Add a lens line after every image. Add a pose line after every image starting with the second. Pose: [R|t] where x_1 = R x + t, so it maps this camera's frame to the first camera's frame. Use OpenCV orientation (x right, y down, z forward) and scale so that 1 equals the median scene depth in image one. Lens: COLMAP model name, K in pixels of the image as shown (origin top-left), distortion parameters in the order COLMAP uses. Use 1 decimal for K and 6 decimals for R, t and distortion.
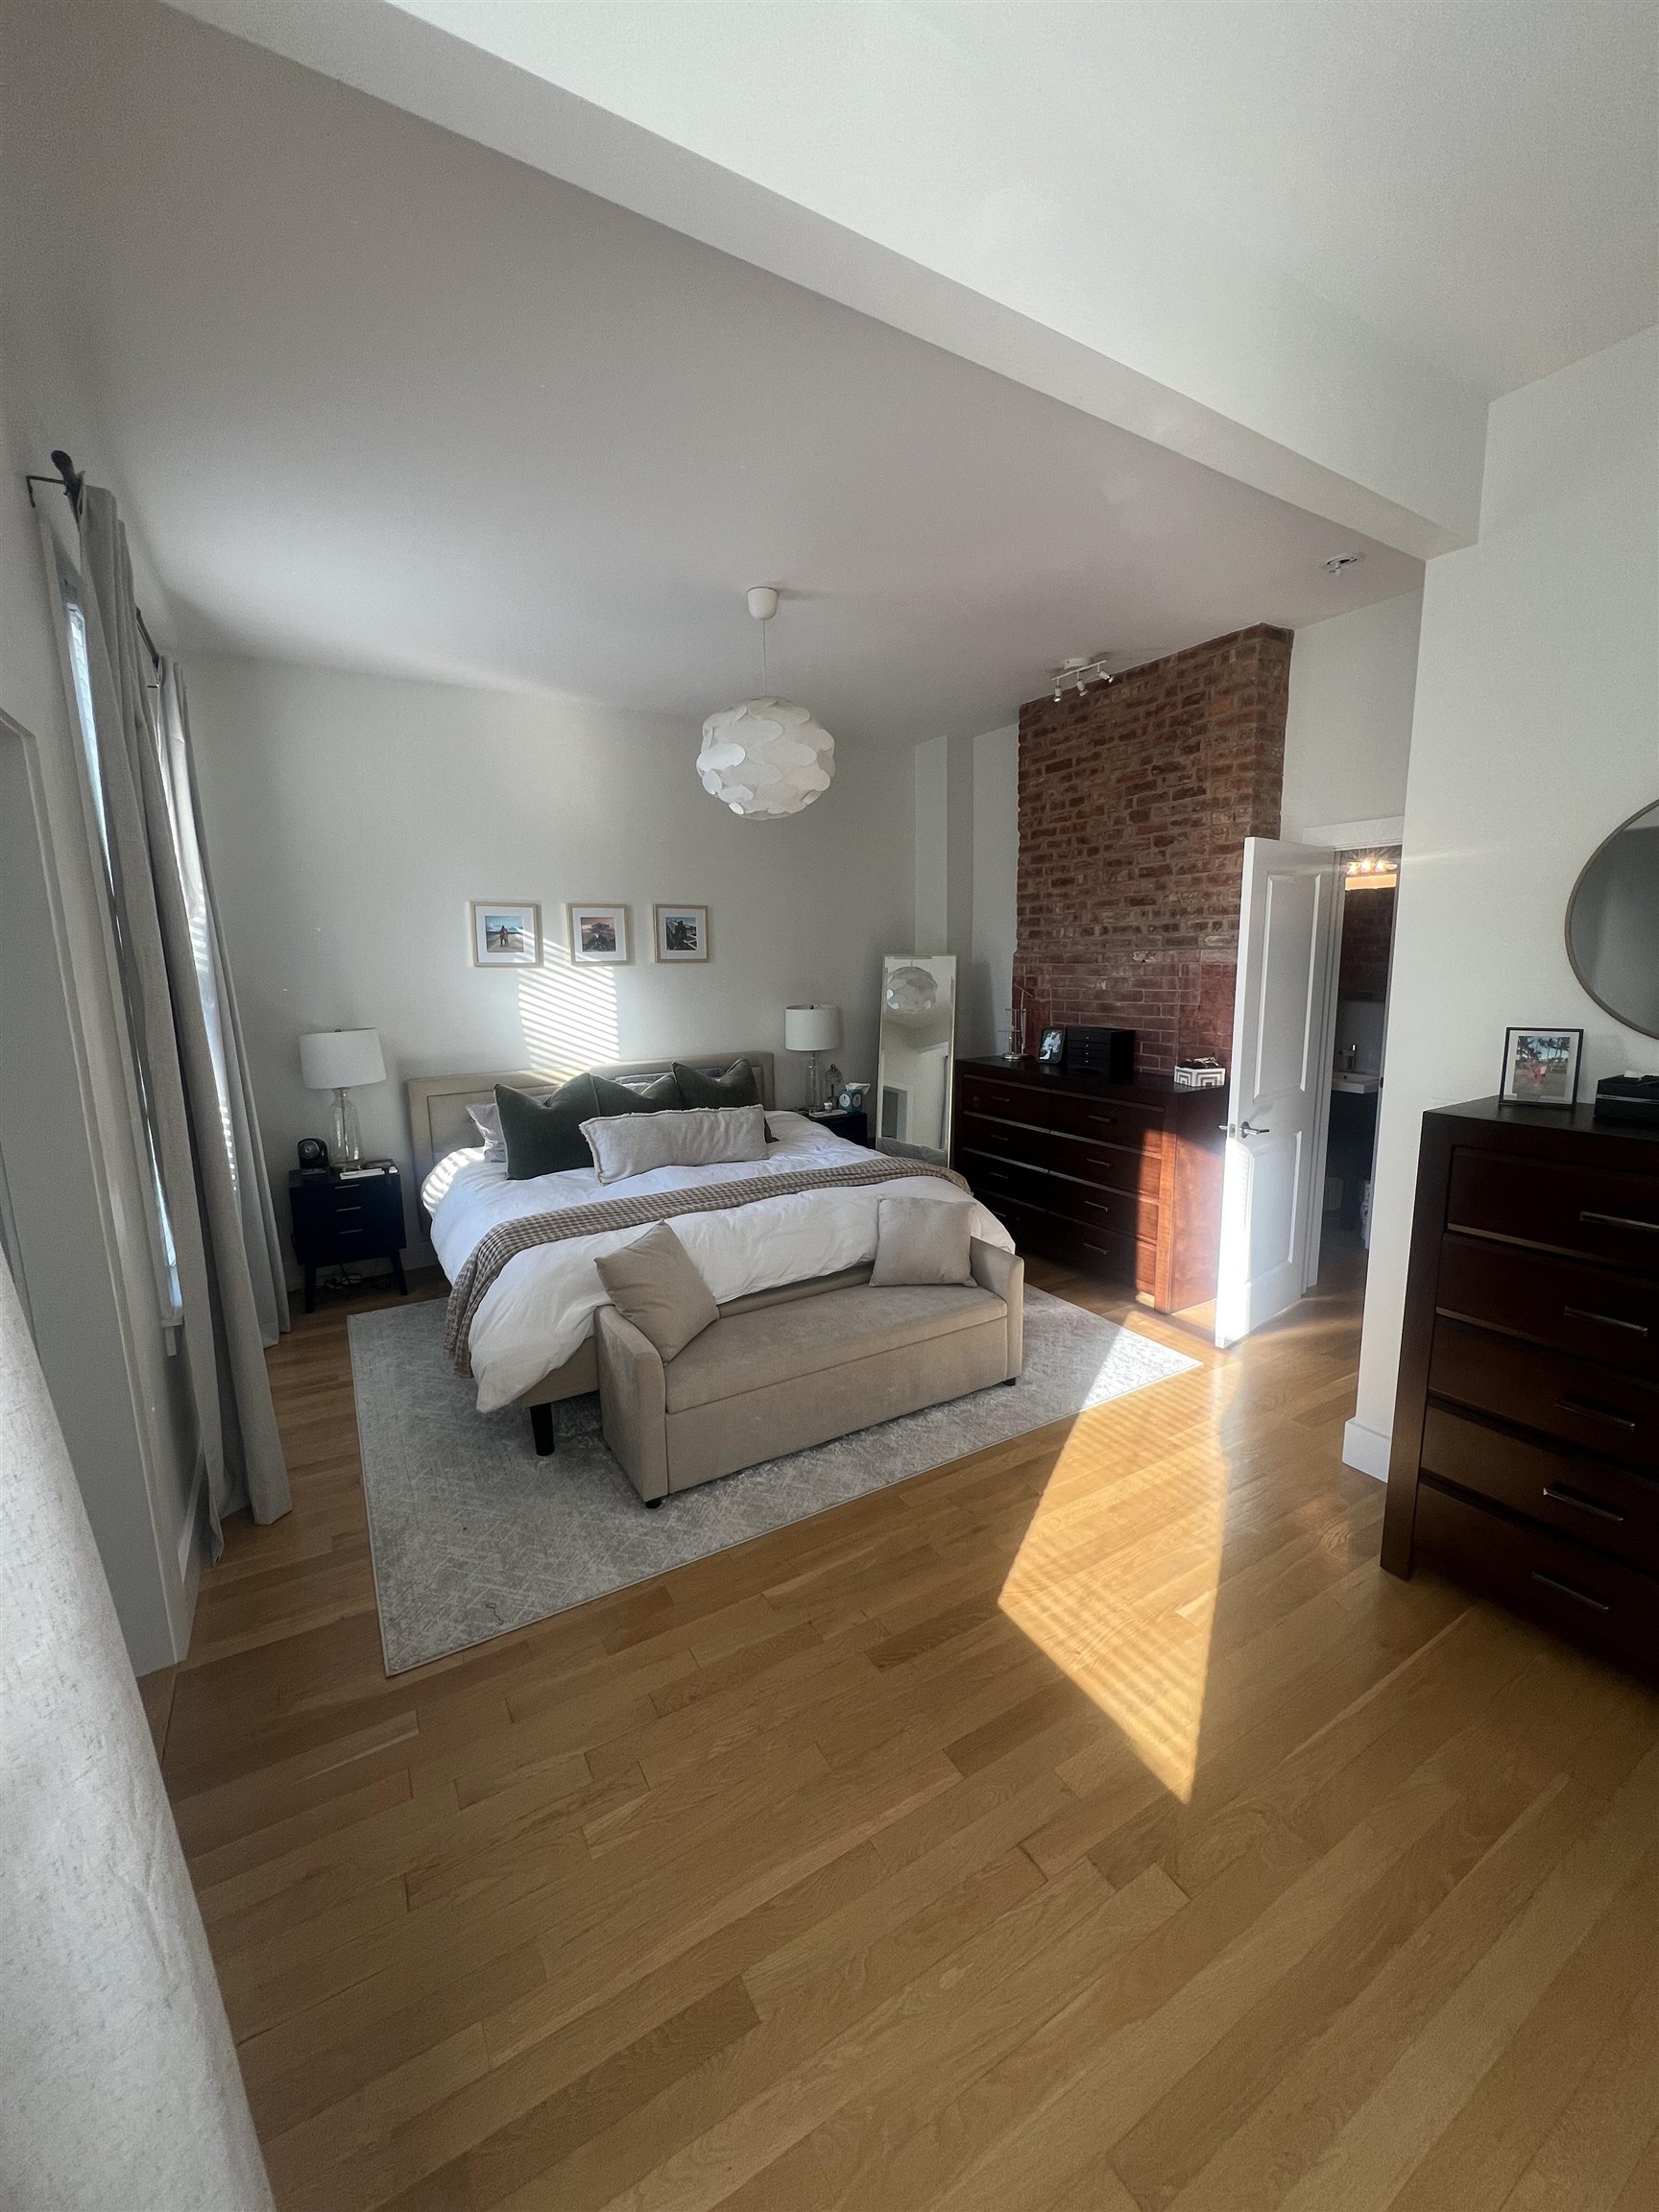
lens RADIAL K [[881.2, 0, 837.1], [0, 881.2, 1095.2], [0, 0, 1]] dist [-0.000270, 0.000304]
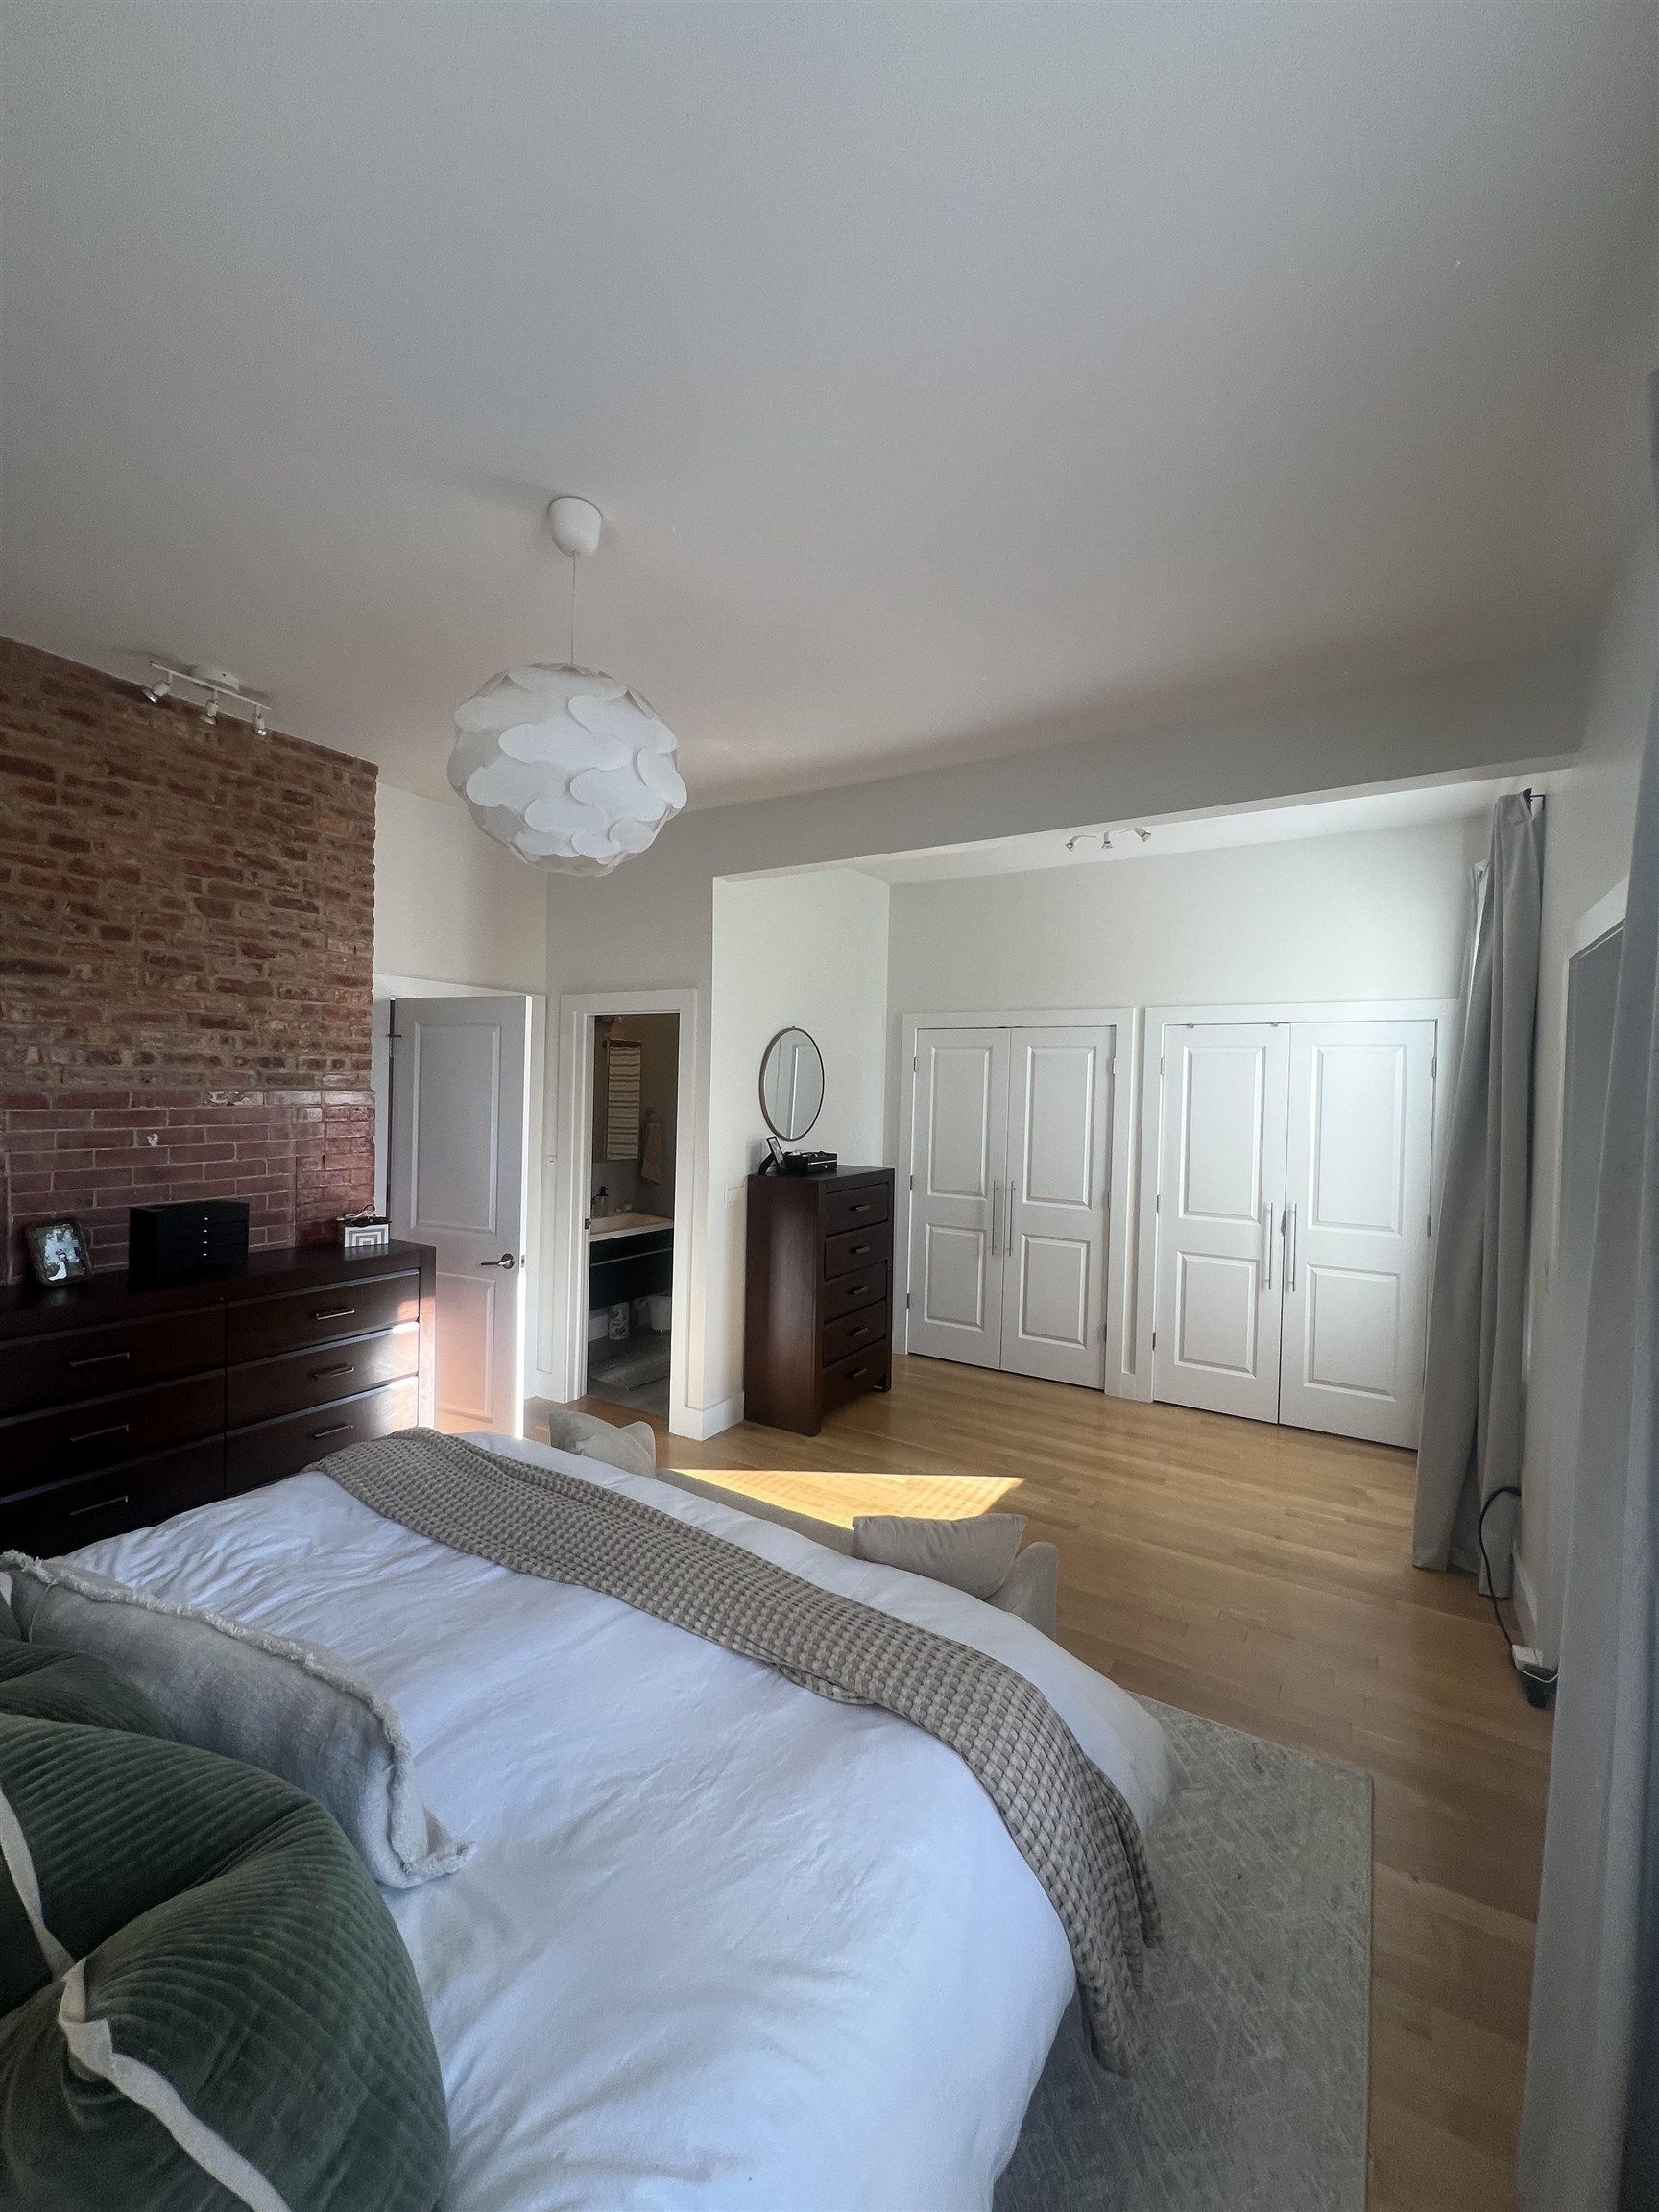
lens RADIAL K [[881.2, 0, 832.7], [0, 881.2, 1097.0], [0, 0, 1]] dist [-0.000270, 0.000304]
pose [[-0.453427, -0.001107, 0.891293, -0.551345], [0.129368, 0.989328, 0.067042, -0.147241], [-0.881855, 0.145703, -0.448445, 0.915864]]
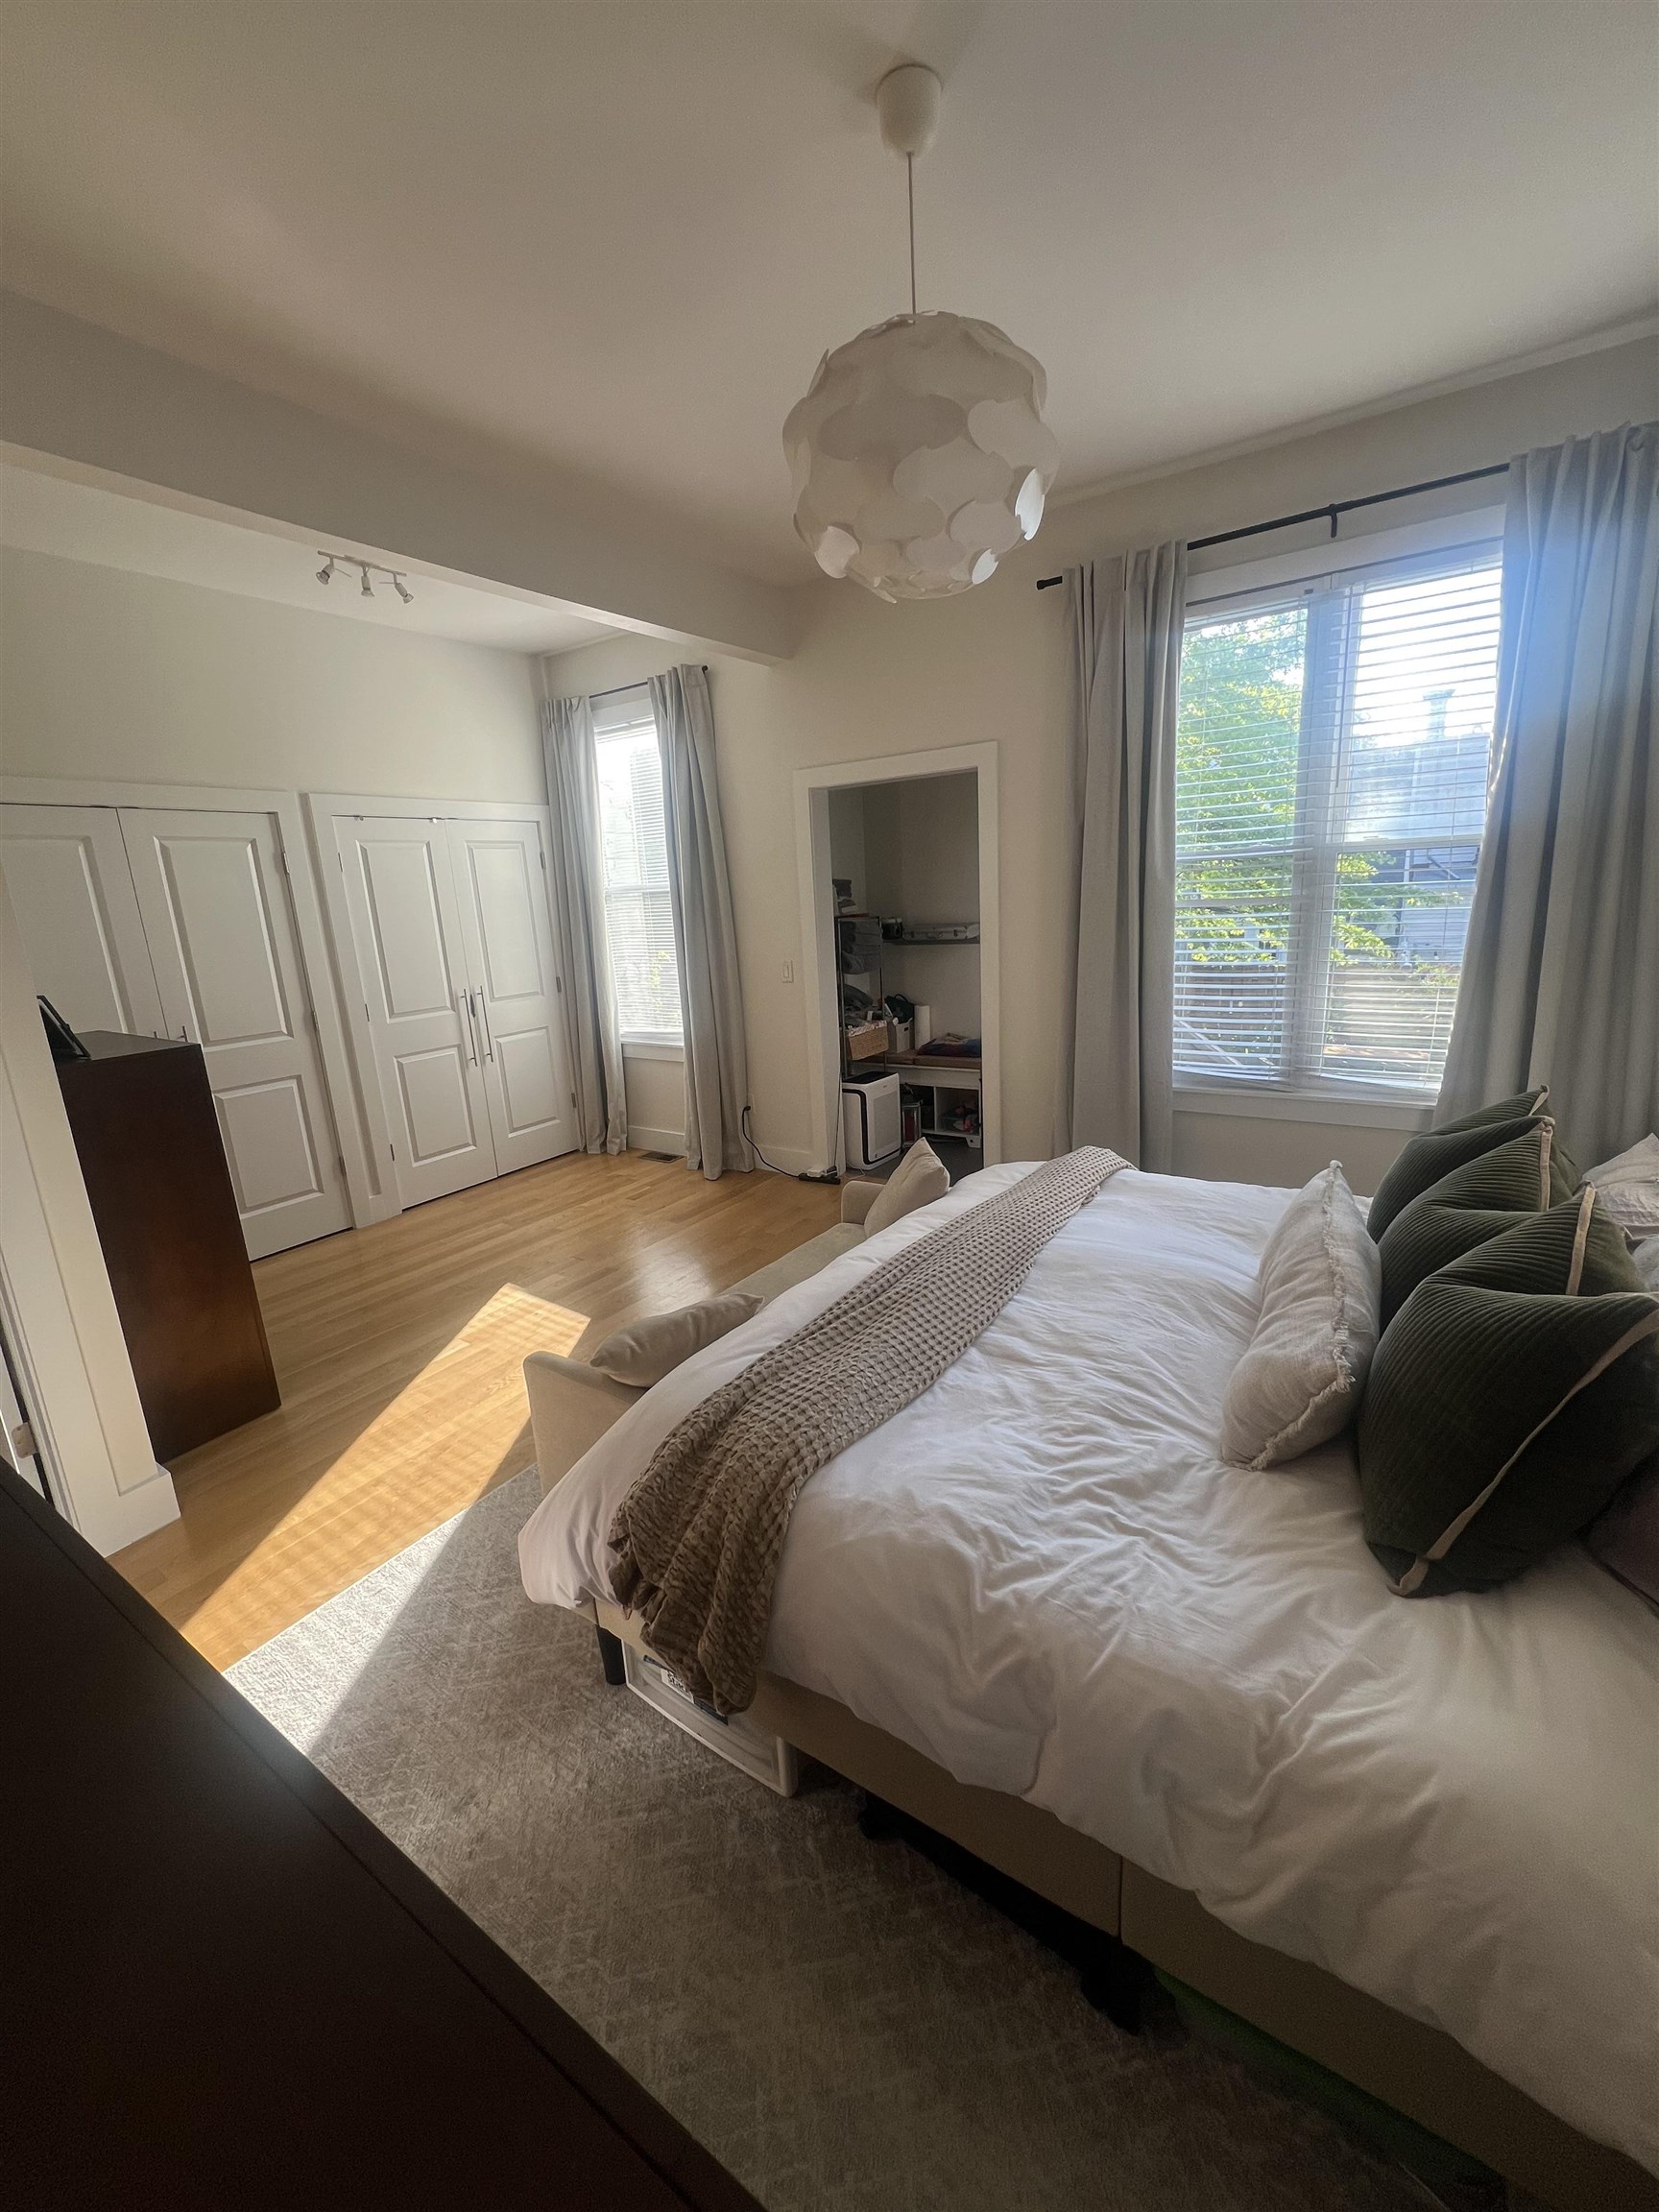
lens RADIAL K [[881.2, 0, 835.2], [0, 881.2, 1102.9], [0, 0, 1]] dist [-0.000270, 0.000304]
pose [[-0.908905, 0.161821, -0.384324, 0.169914], [0.000853, 0.922354, 0.386344, -0.192472], [0.417001, 0.350822, -0.838471, 1.224281]]
